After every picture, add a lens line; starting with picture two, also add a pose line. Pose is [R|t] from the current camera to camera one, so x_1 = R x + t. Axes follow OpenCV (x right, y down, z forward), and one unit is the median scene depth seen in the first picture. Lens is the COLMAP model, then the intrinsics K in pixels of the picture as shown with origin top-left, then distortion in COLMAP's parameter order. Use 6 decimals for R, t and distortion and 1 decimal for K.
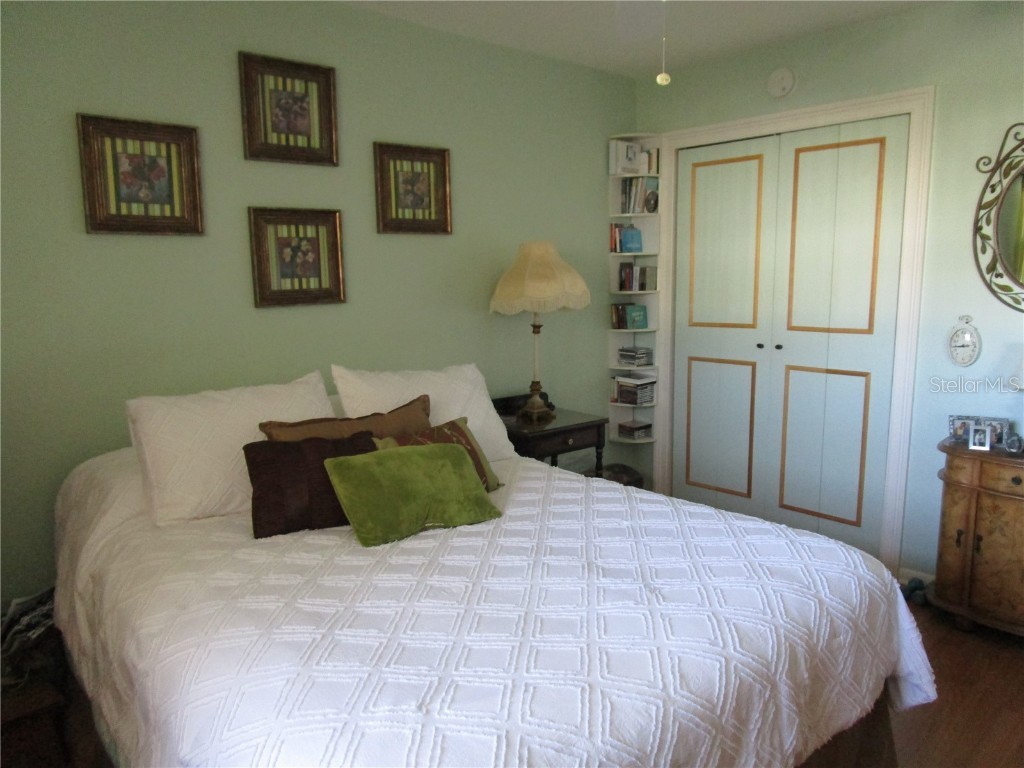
lens RADIAL K [[737.4, 0, 516.0], [0, 737.4, 383.3], [0, 0, 1]] dist [-0.011922, 0.000524]
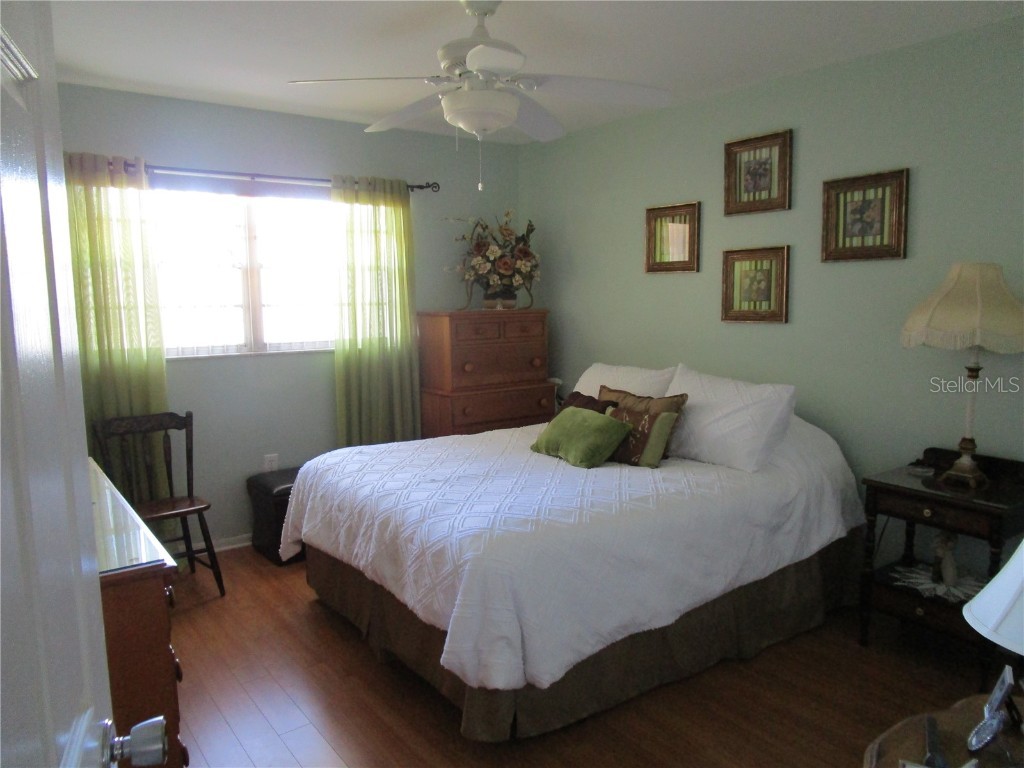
lens RADIAL K [[737.4, 0, 515.8], [0, 737.4, 385.2], [0, 0, 1]] dist [-0.011922, 0.000524]
pose [[-0.089309, 0.131317, -0.987309, 1.001424], [-0.151522, 0.977941, 0.143777, -0.117415], [0.984411, 0.162440, -0.067442, 0.677441]]
